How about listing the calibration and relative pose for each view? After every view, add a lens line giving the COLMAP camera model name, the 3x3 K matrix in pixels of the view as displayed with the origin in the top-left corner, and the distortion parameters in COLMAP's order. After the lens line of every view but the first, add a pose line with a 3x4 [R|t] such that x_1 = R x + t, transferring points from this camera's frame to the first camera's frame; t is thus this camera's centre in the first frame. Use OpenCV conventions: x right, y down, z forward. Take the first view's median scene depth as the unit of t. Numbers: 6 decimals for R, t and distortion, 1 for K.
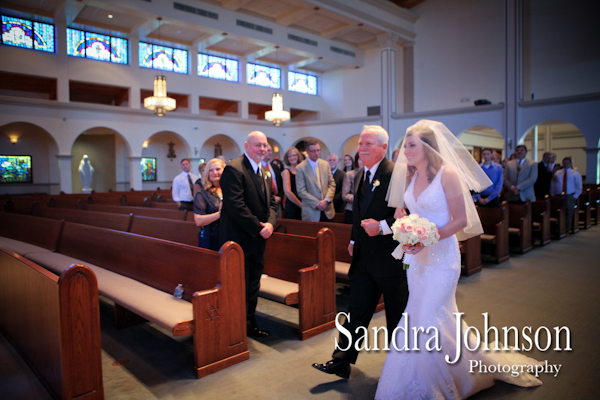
lens RADIAL K [[429.8, 0, 300.0], [0, 429.8, 200.0], [0, 0, 1]] dist [-0.002596, -0.001065]
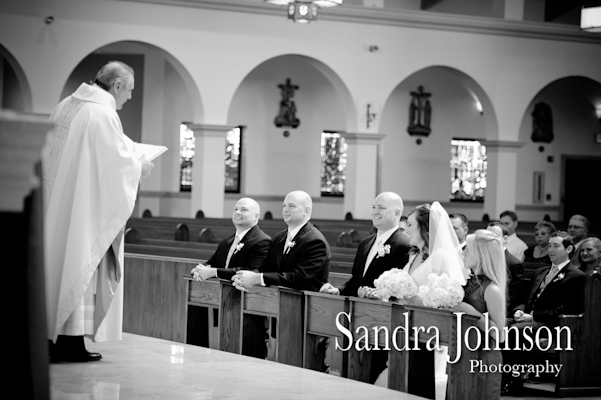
lens RADIAL K [[1870.8, 0, 300.5], [0, 1870.8, 200.0], [0, 0, 1]] dist [0.382954, 0.449743]
pose [[0.979418, 0.051894, -0.195058, 0.002302], [-0.061281, 0.997220, -0.042400, 0.023429], [0.192316, 0.053480, 0.979875, -0.491587]]
